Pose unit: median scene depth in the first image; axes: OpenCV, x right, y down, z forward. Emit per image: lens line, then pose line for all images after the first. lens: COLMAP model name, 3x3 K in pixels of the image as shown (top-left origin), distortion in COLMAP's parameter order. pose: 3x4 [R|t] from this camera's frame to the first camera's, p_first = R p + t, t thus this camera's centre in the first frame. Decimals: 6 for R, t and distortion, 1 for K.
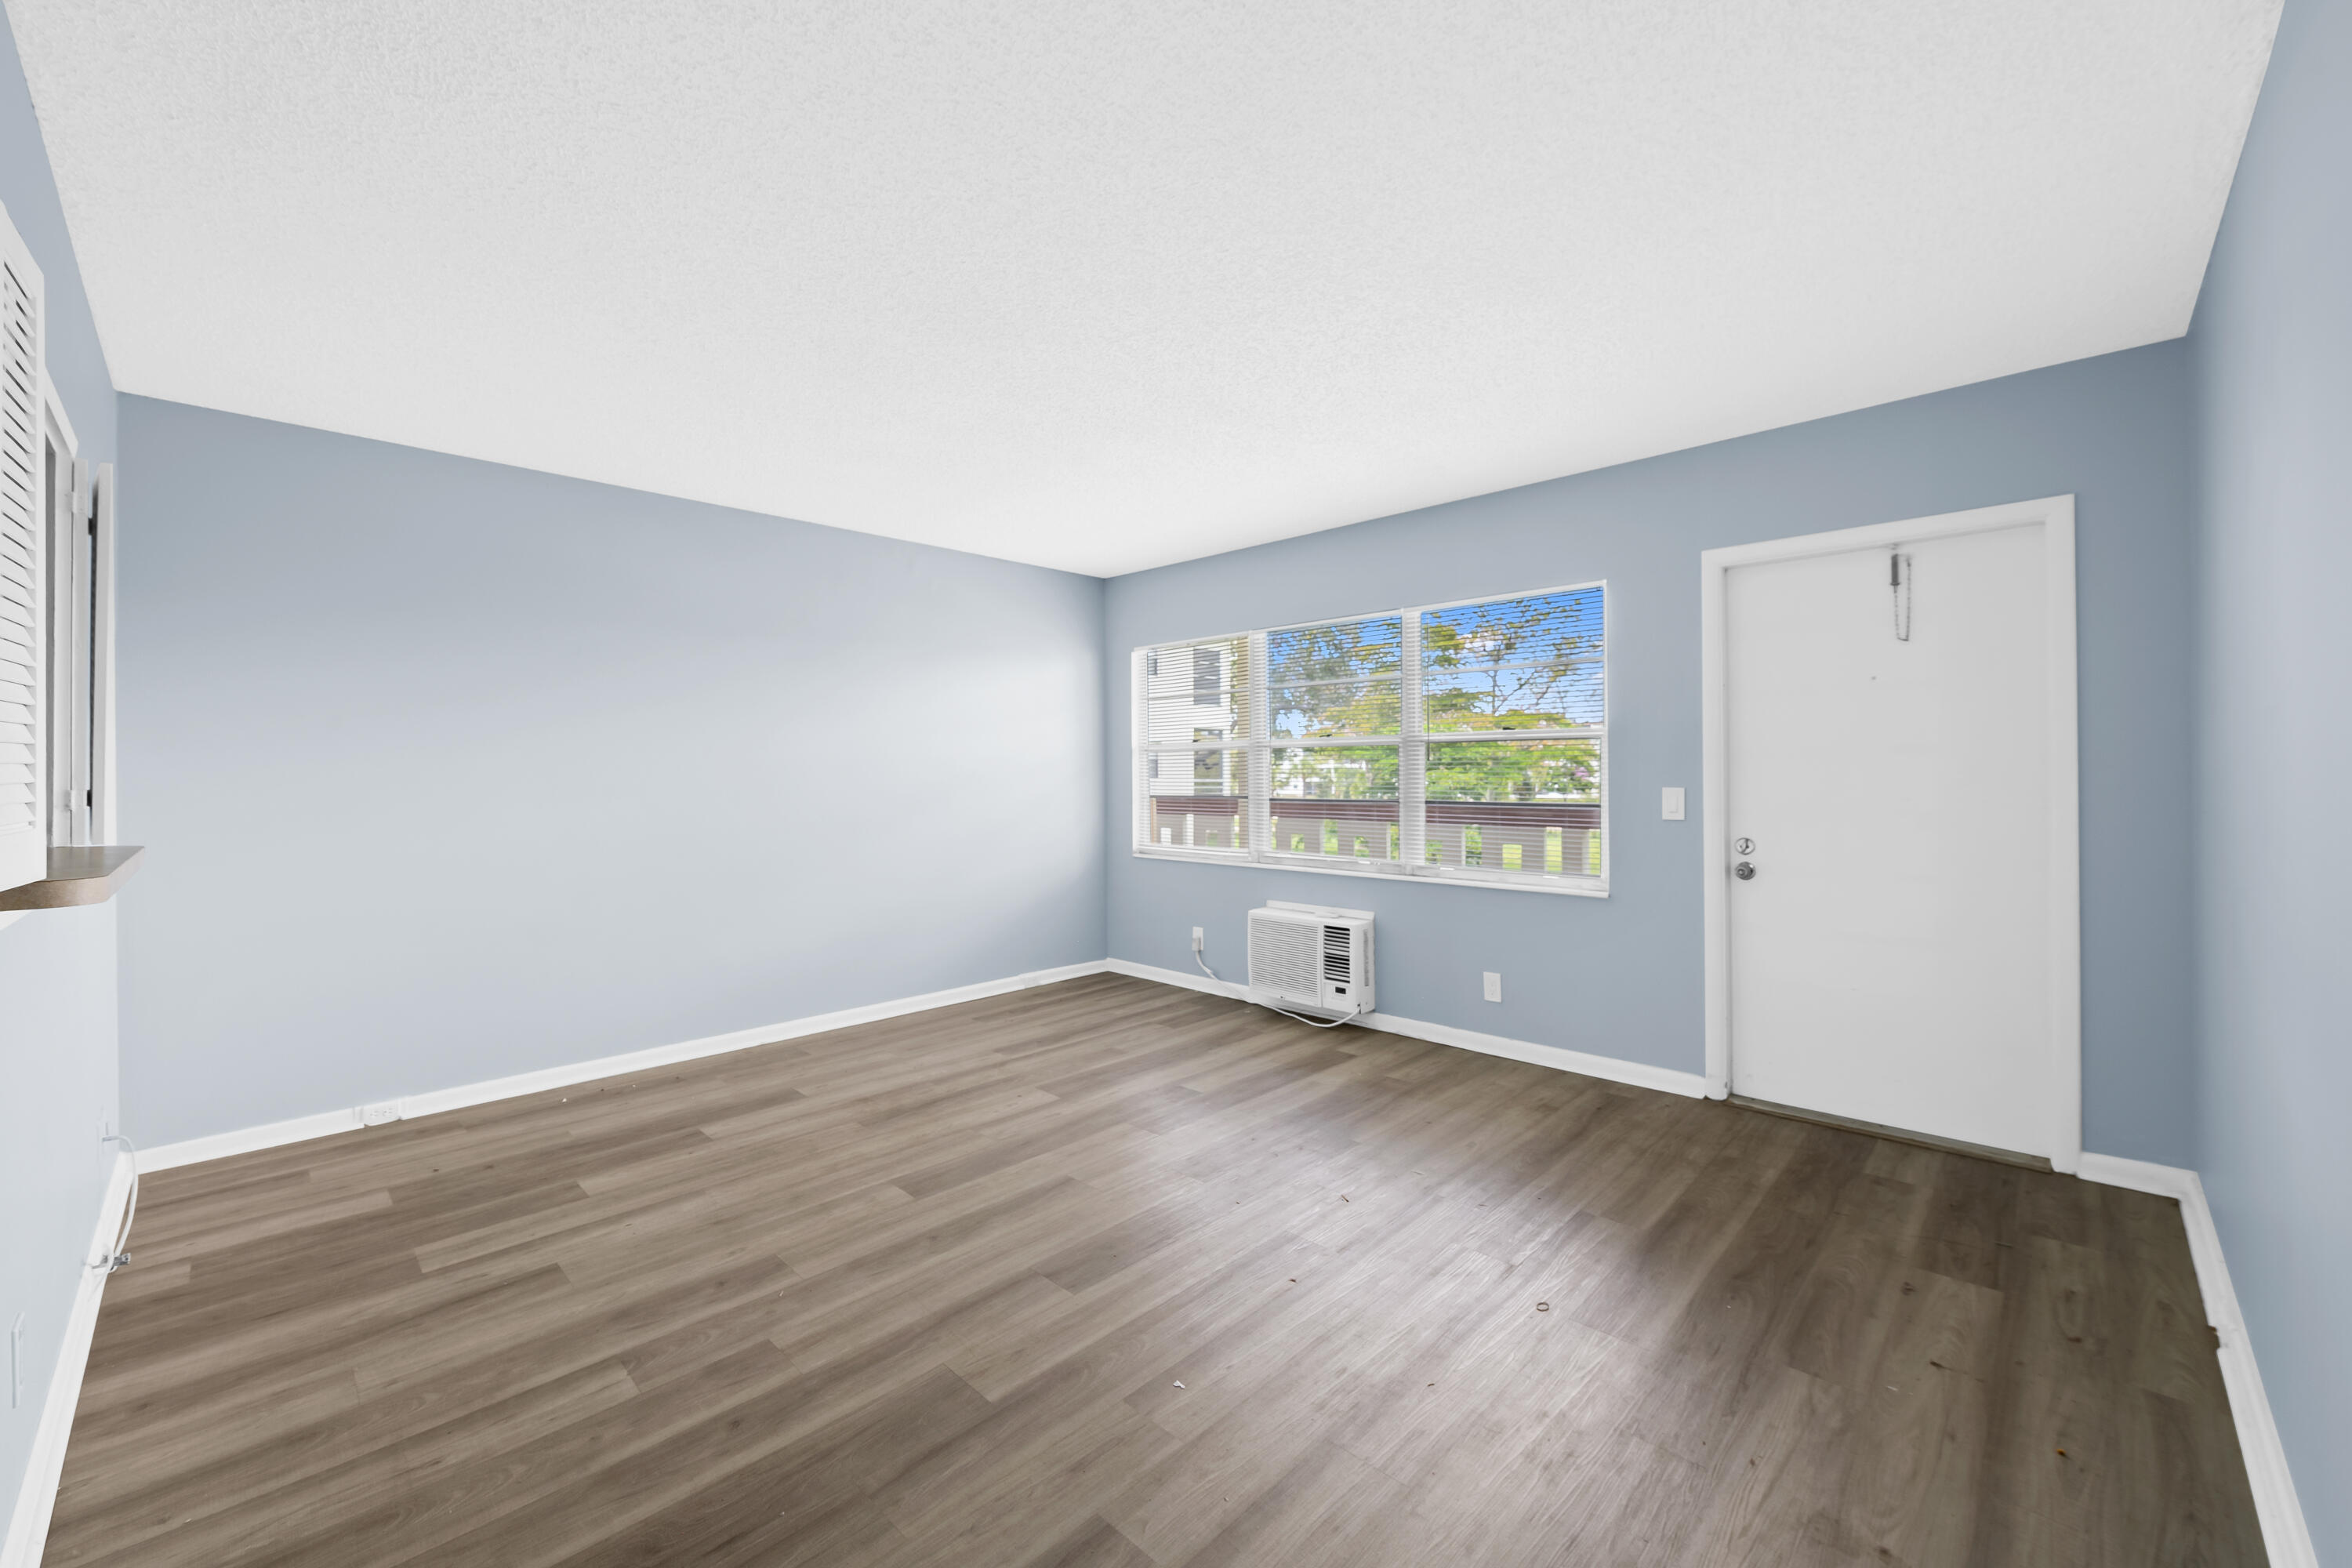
lens RADIAL K [[936.7, 0, 1193.7], [0, 936.7, 770.8], [0, 0, 1]] dist [-0.003765, -0.001368]
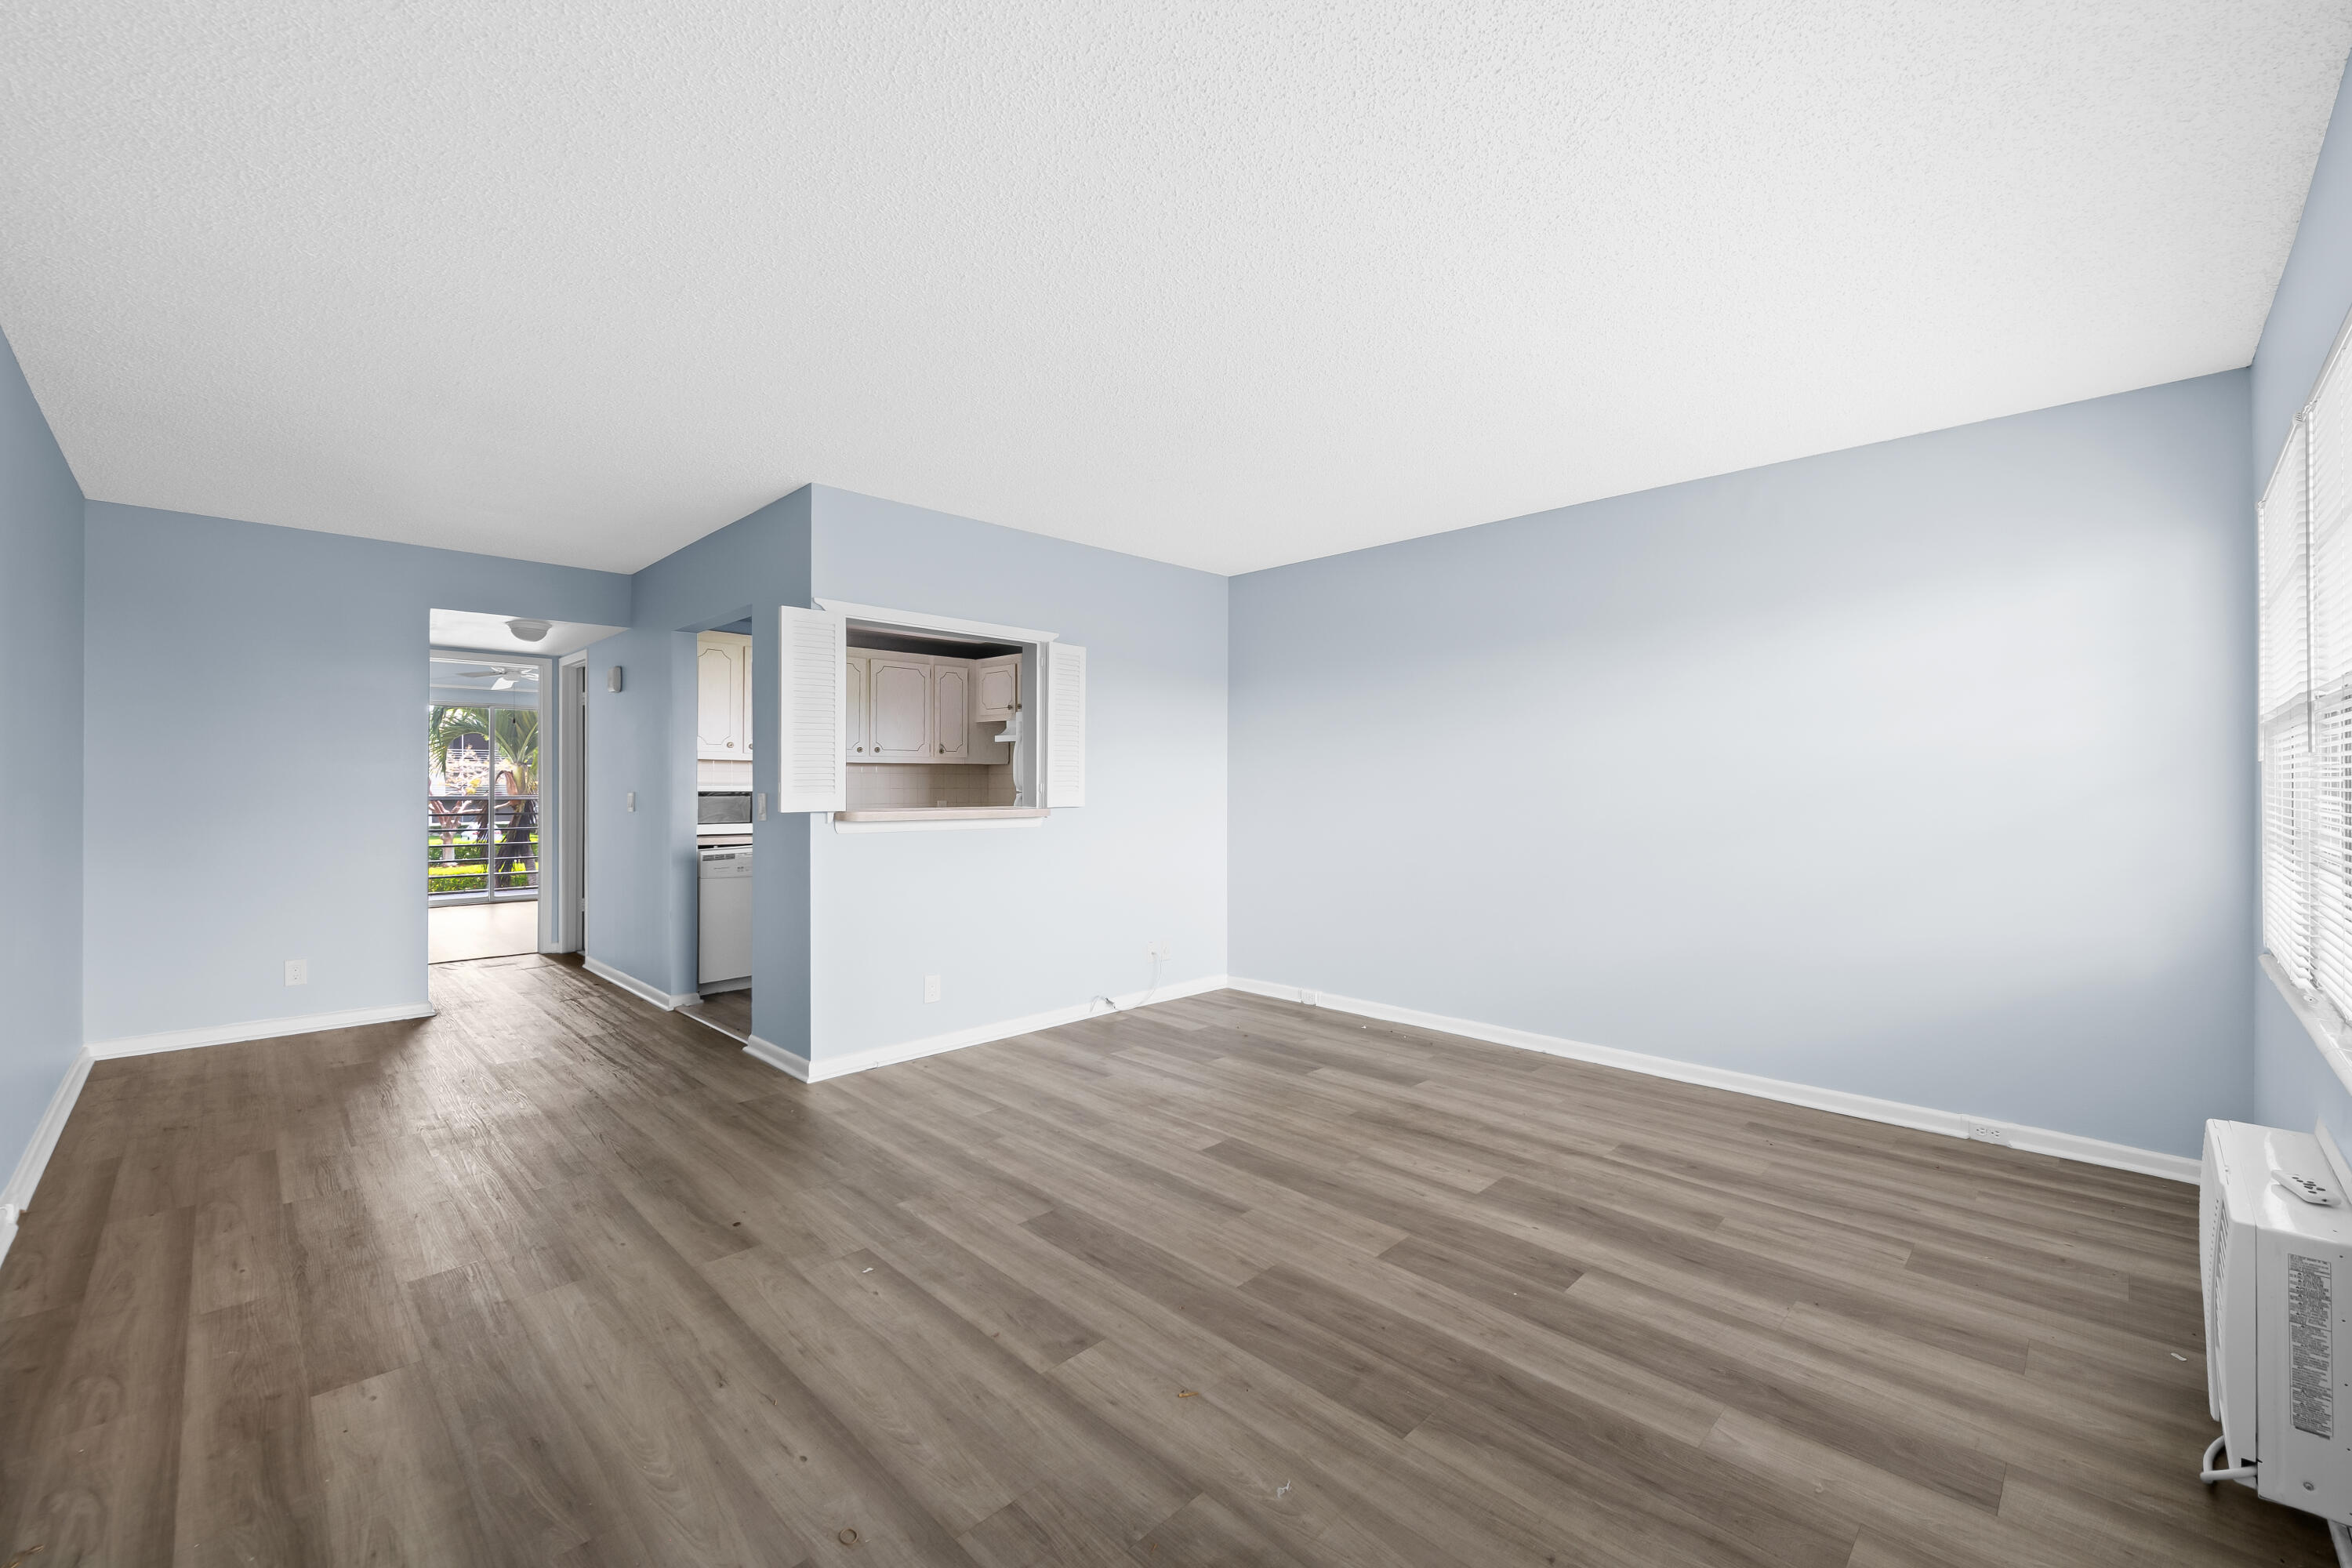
lens RADIAL K [[936.7, 0, 1166.2], [0, 936.7, 772.1], [0, 0, 1]] dist [-0.003765, -0.001368]
pose [[-0.029169, -0.004731, -0.999563, 0.715345], [0.001375, 0.999988, -0.004773, 0.001098], [0.999574, -0.001514, -0.029162, 0.841939]]
